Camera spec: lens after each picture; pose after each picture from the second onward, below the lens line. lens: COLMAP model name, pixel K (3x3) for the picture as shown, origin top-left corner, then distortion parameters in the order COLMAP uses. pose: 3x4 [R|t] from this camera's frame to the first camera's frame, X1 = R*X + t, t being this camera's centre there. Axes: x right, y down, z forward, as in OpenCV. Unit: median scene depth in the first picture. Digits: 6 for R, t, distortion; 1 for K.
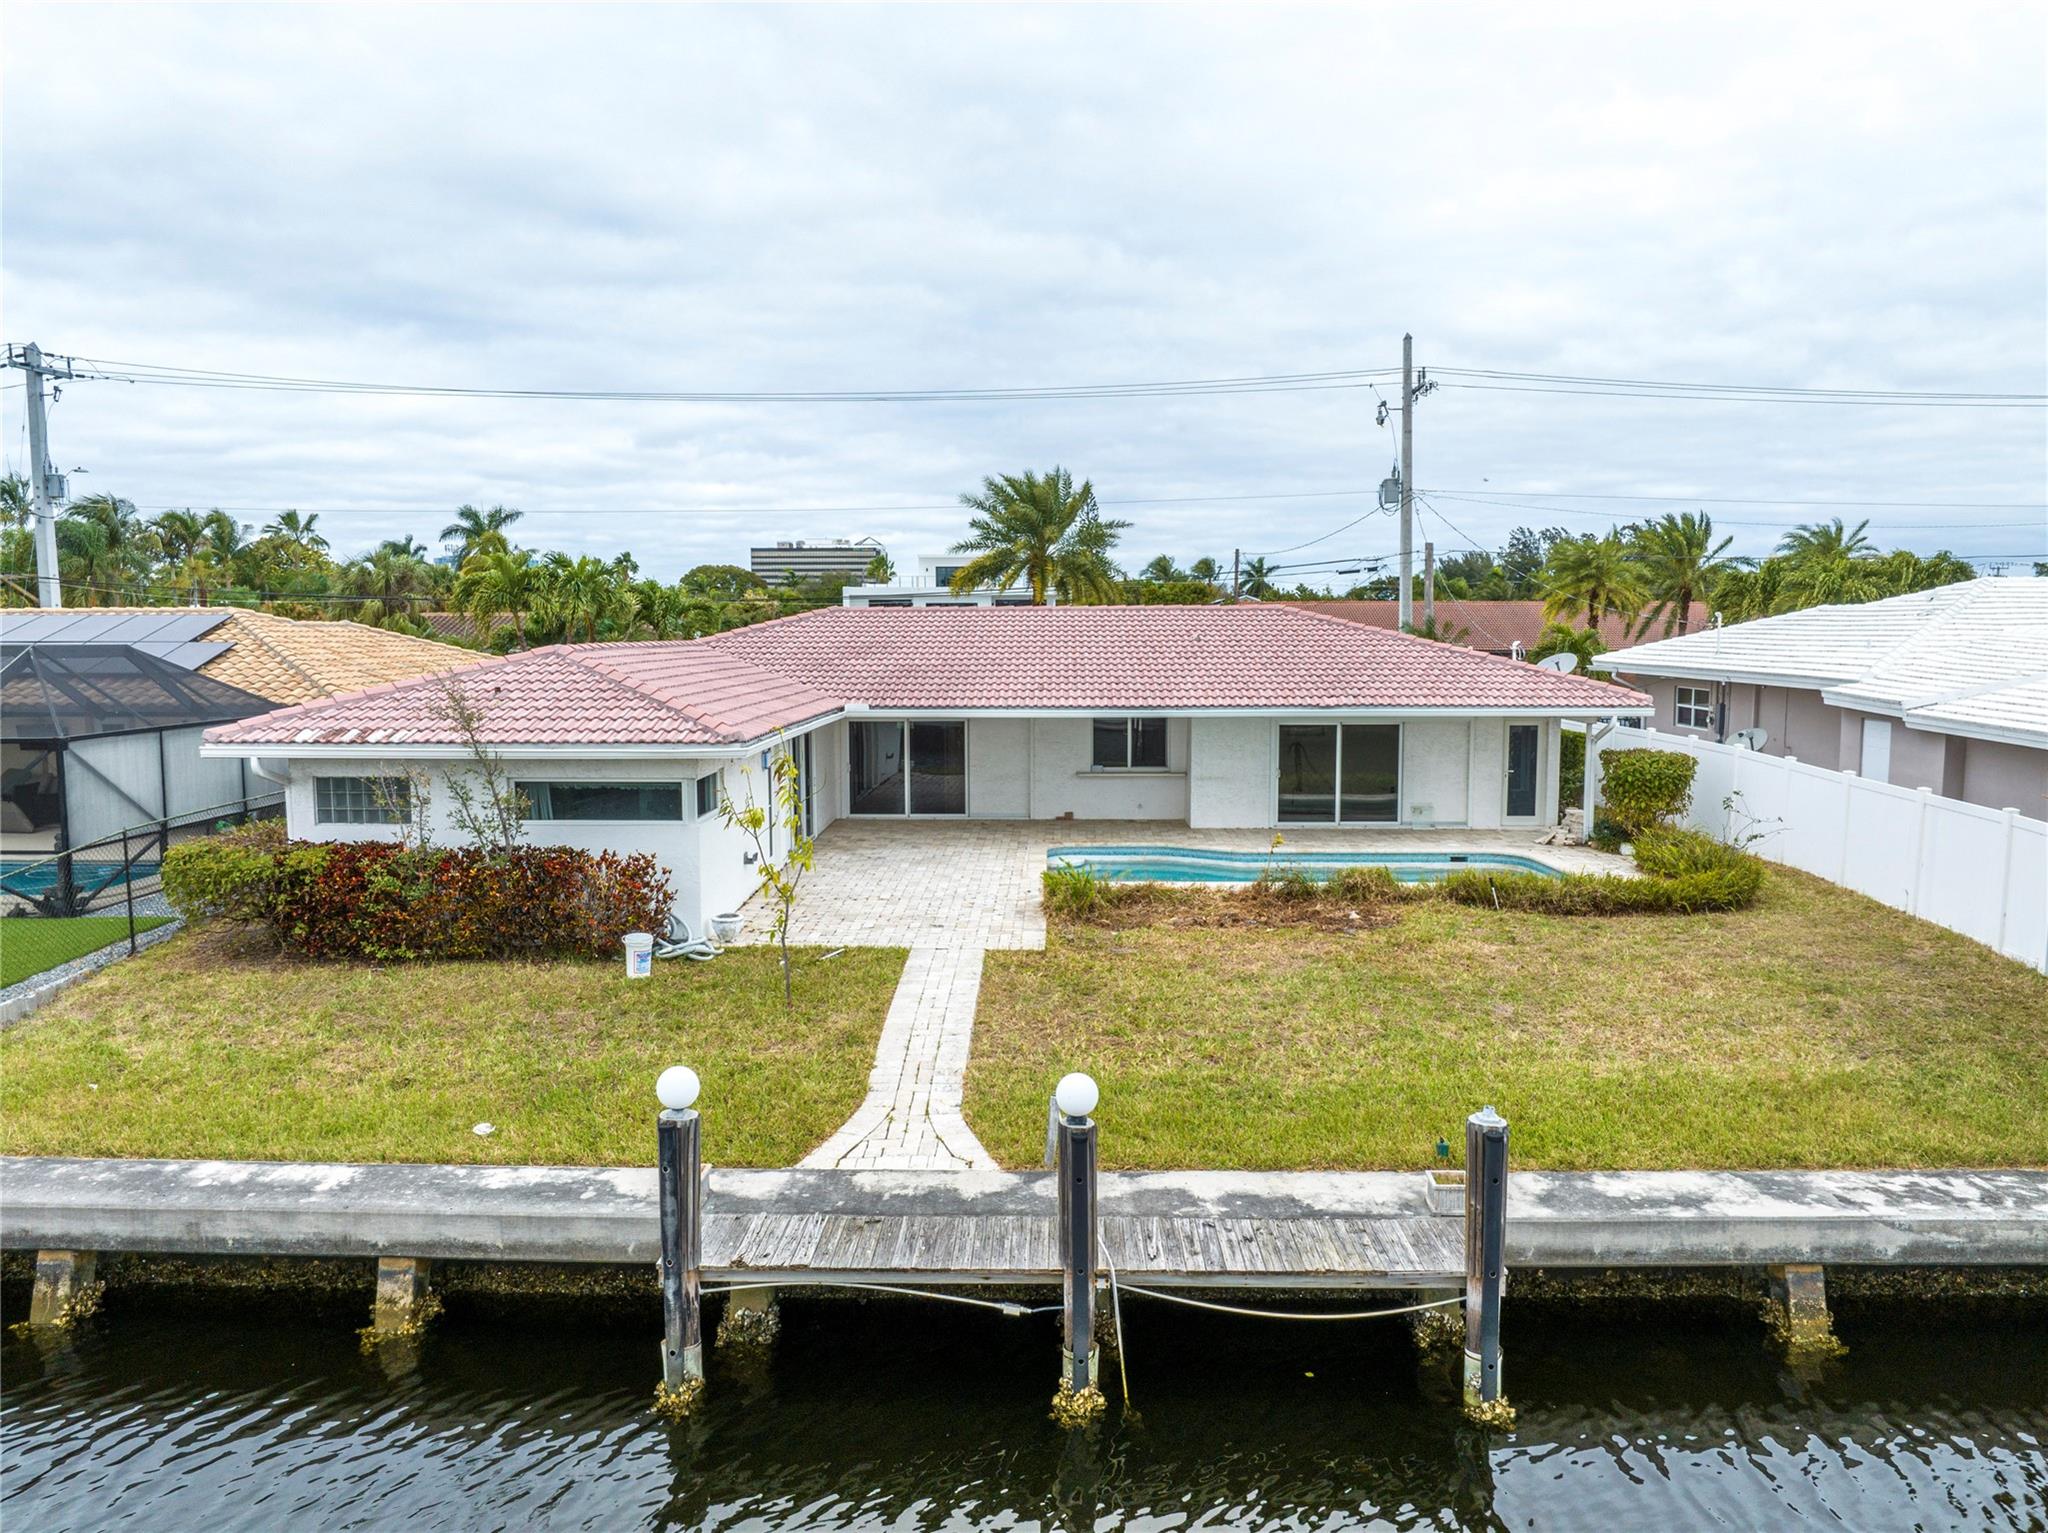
lens RADIAL K [[1457.7, 0, 1016.3], [0, 1457.7, 763.6], [0, 0, 1]] dist [-0.043823, 0.006952]
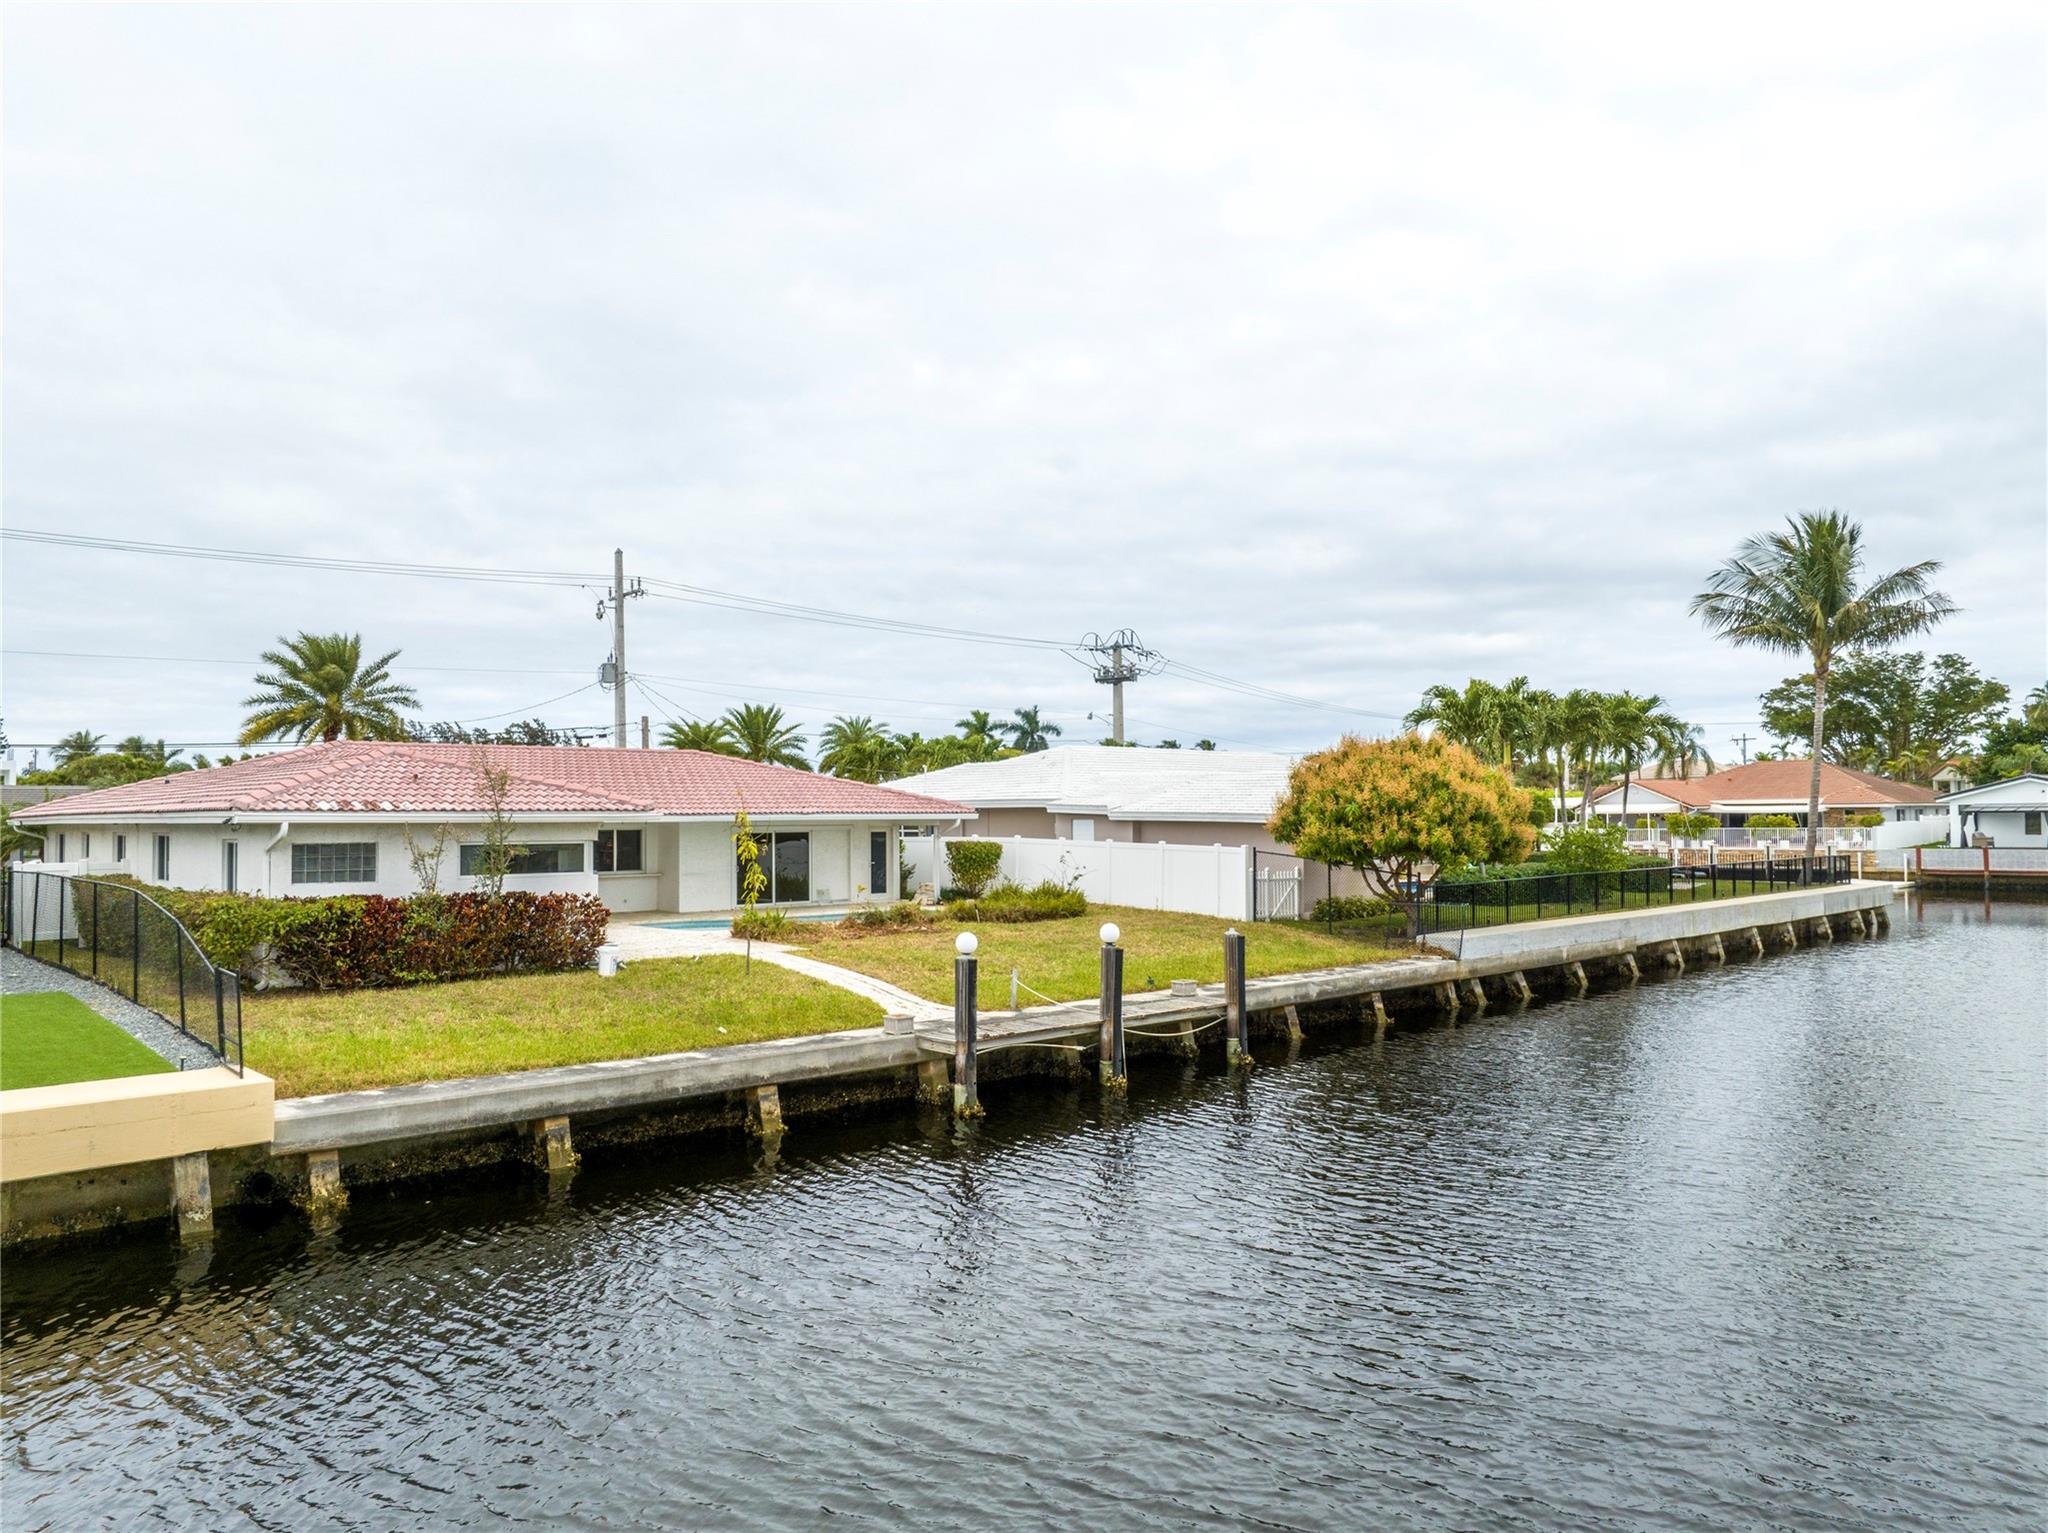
lens RADIAL K [[1457.7, 0, 1034.4], [0, 1457.7, 763.9], [0, 0, 1]] dist [-0.043823, 0.006952]
pose [[0.715246, 0.022313, 0.698517, -0.888545], [0.072978, 0.991641, -0.106402, 0.115268], [-0.695052, 0.127080, 0.707639, -0.272677]]
